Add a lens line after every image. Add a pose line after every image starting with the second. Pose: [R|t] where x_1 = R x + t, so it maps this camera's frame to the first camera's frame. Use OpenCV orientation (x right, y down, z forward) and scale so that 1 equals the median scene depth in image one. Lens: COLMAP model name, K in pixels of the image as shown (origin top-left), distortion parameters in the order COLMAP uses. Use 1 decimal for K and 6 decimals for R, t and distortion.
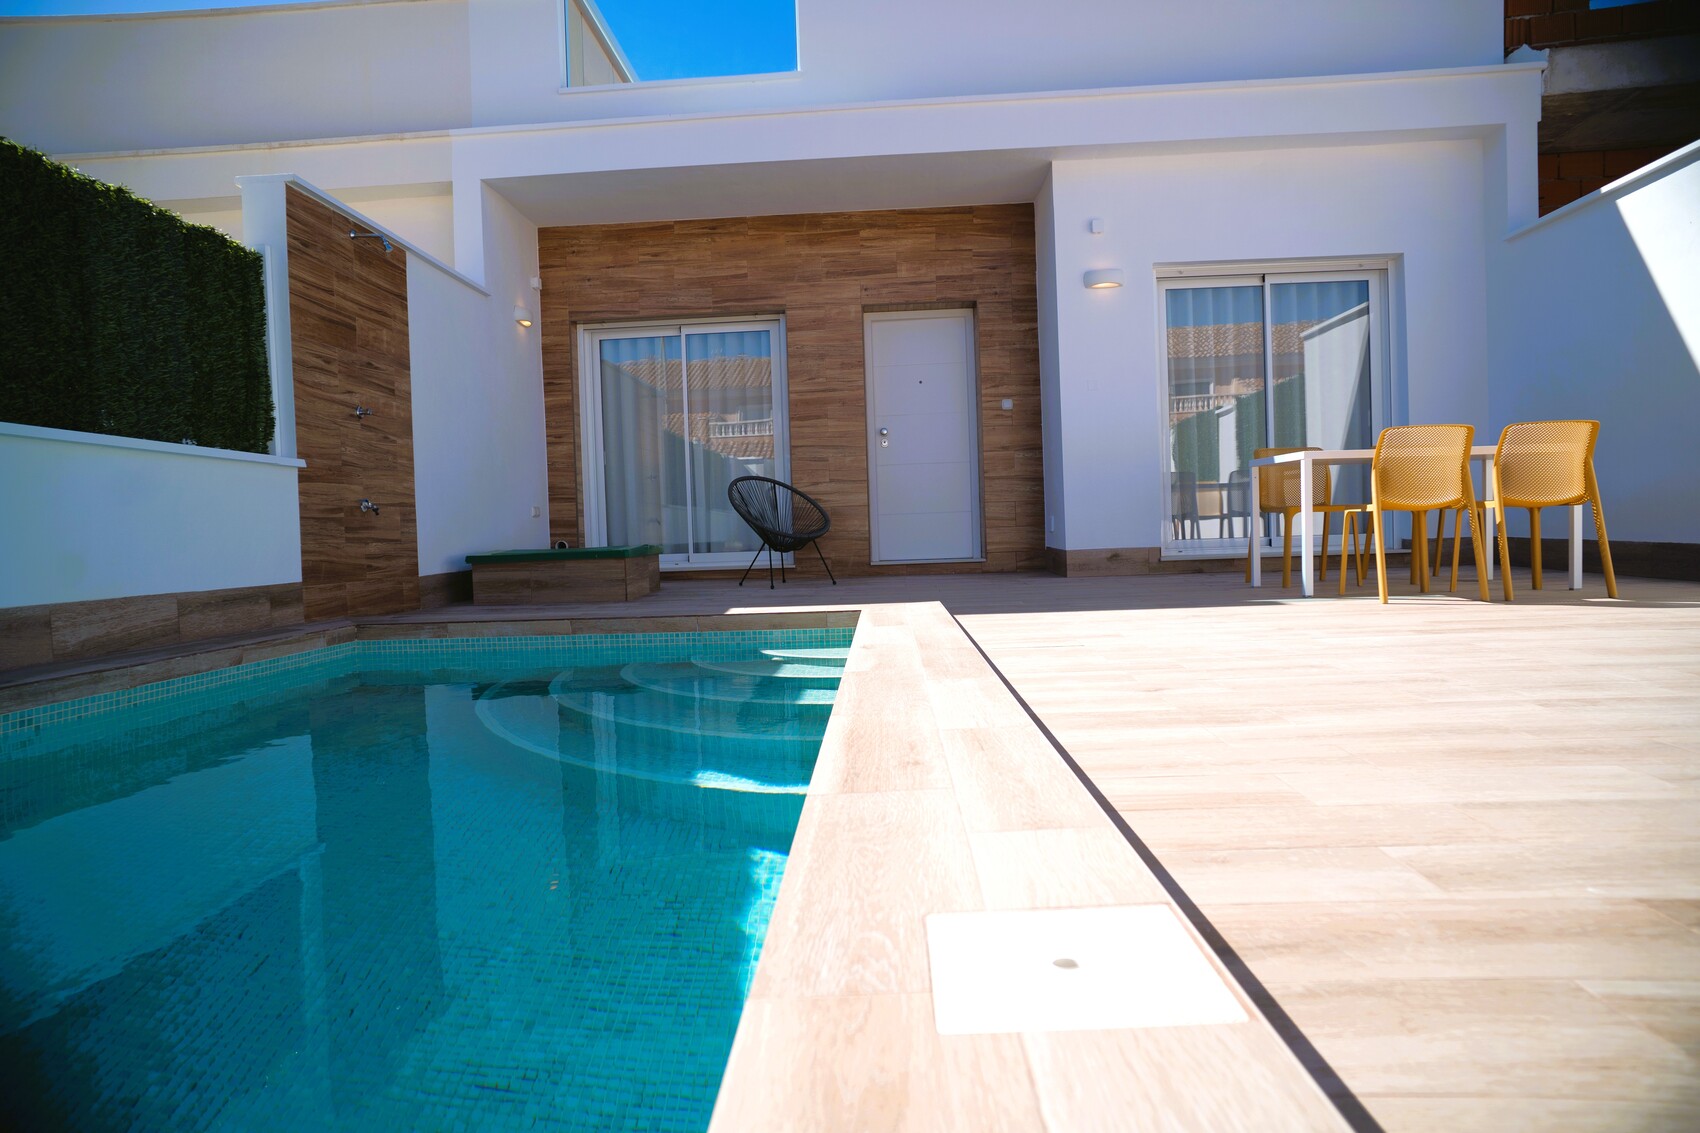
lens RADIAL K [[1004.4, 0, 842.4], [0, 1004.4, 563.6], [0, 0, 1]] dist [-0.067574, 0.045168]
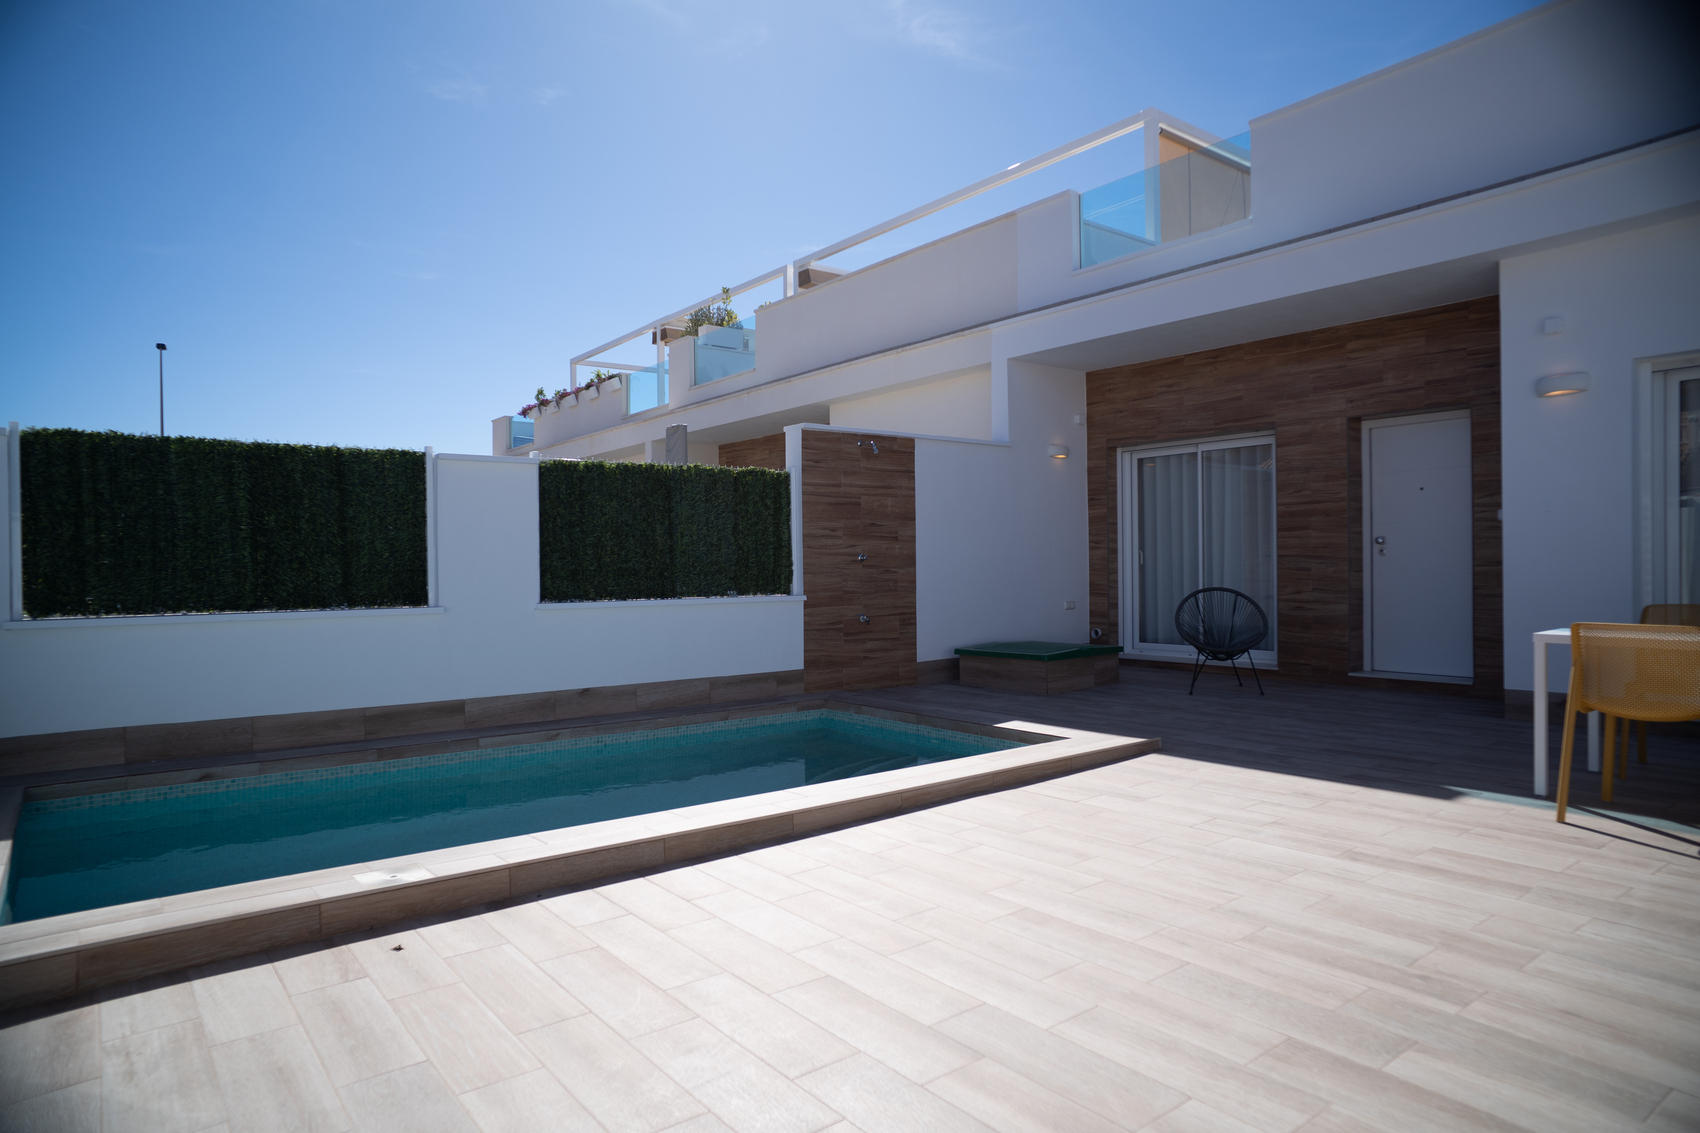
lens RADIAL K [[1004.4, 0, 844.2], [0, 1004.4, 571.1], [0, 0, 1]] dist [-0.067574, 0.045168]
pose [[0.658284, 0.029555, -0.752190, 0.610662], [-0.035146, 0.999346, 0.008508, -0.130696], [0.751949, 0.020836, 0.658892, -0.047776]]
